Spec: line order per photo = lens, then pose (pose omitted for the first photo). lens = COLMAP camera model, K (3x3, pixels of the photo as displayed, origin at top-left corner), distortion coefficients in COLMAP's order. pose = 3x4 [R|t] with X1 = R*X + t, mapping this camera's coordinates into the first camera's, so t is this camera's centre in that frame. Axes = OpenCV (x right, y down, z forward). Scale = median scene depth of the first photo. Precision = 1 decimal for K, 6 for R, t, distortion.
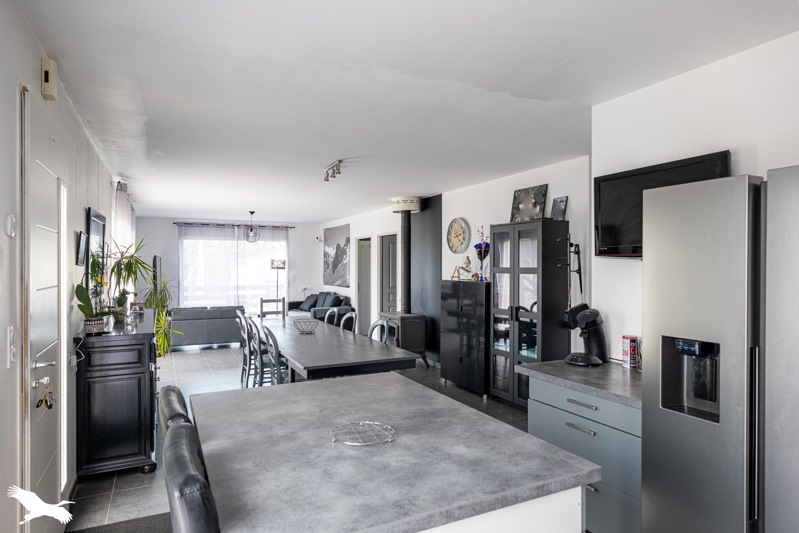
lens RADIAL K [[498.0, 0, 396.1], [0, 498.0, 265.2], [0, 0, 1]] dist [-0.007290, 0.000548]
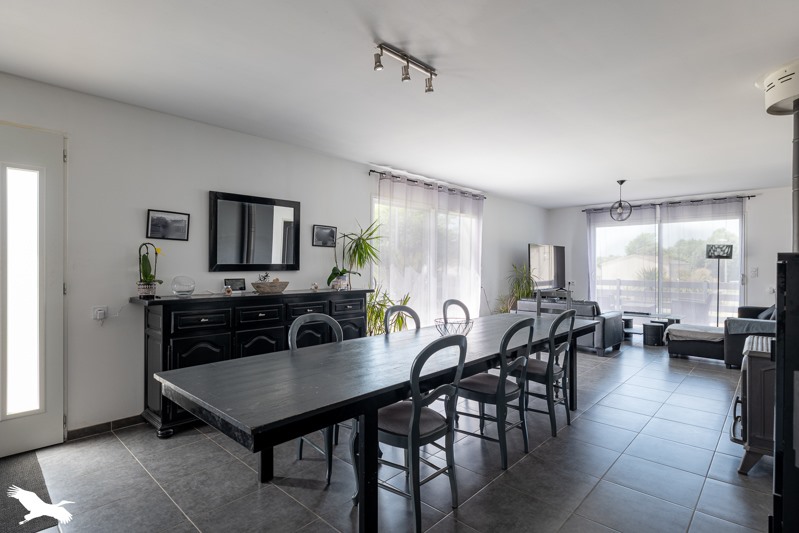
lens RADIAL K [[403.7, 0, 396.6], [0, 403.7, 263.0], [0, 0, 1]] dist [-0.000721, -0.000473]
pose [[0.351928, -0.004681, -0.936015, 0.146886], [-0.002333, 0.999980, -0.005878, 0.020094], [0.936024, 0.004252, 0.351910, 0.401063]]
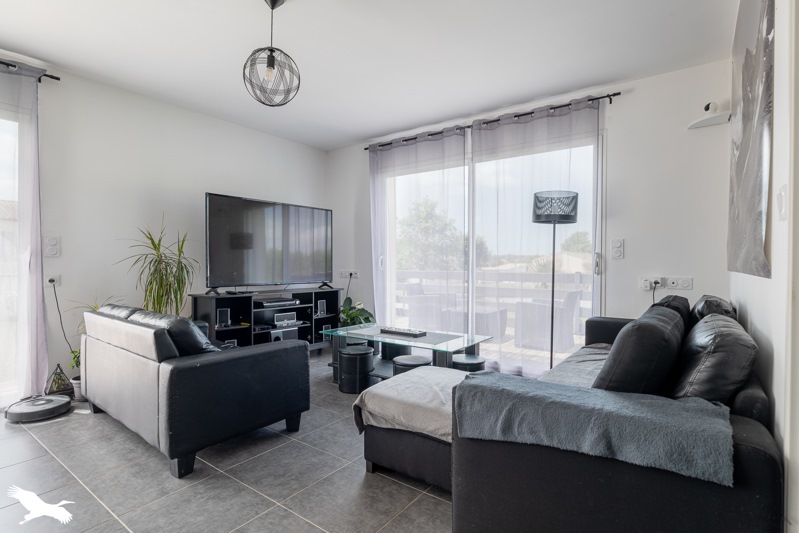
lens RADIAL K [[403.7, 0, 395.9], [0, 403.7, 265.3], [0, 0, 1]] dist [-0.000721, -0.000473]
pose [[0.463655, 0.008586, -0.885974, -0.039015], [-0.003671, 0.999963, 0.007769, 0.039807], [0.886008, -0.000349, 0.463669, 0.828005]]
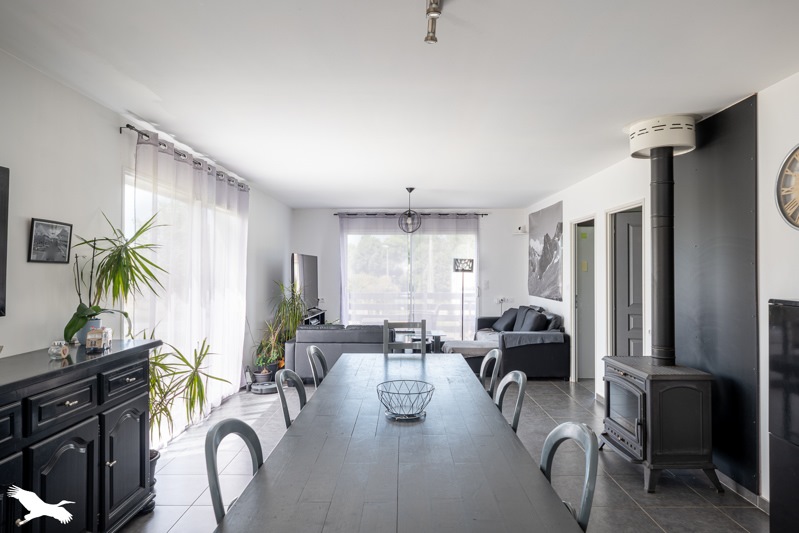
lens RADIAL K [[498.0, 0, 399.1], [0, 498.0, 262.1], [0, 0, 1]] dist [-0.007290, 0.000548]
pose [[0.894098, -0.005856, -0.447832, 0.005170], [-0.000468, 0.999902, -0.014010, 0.003879], [0.447870, 0.012736, 0.894008, 0.330828]]
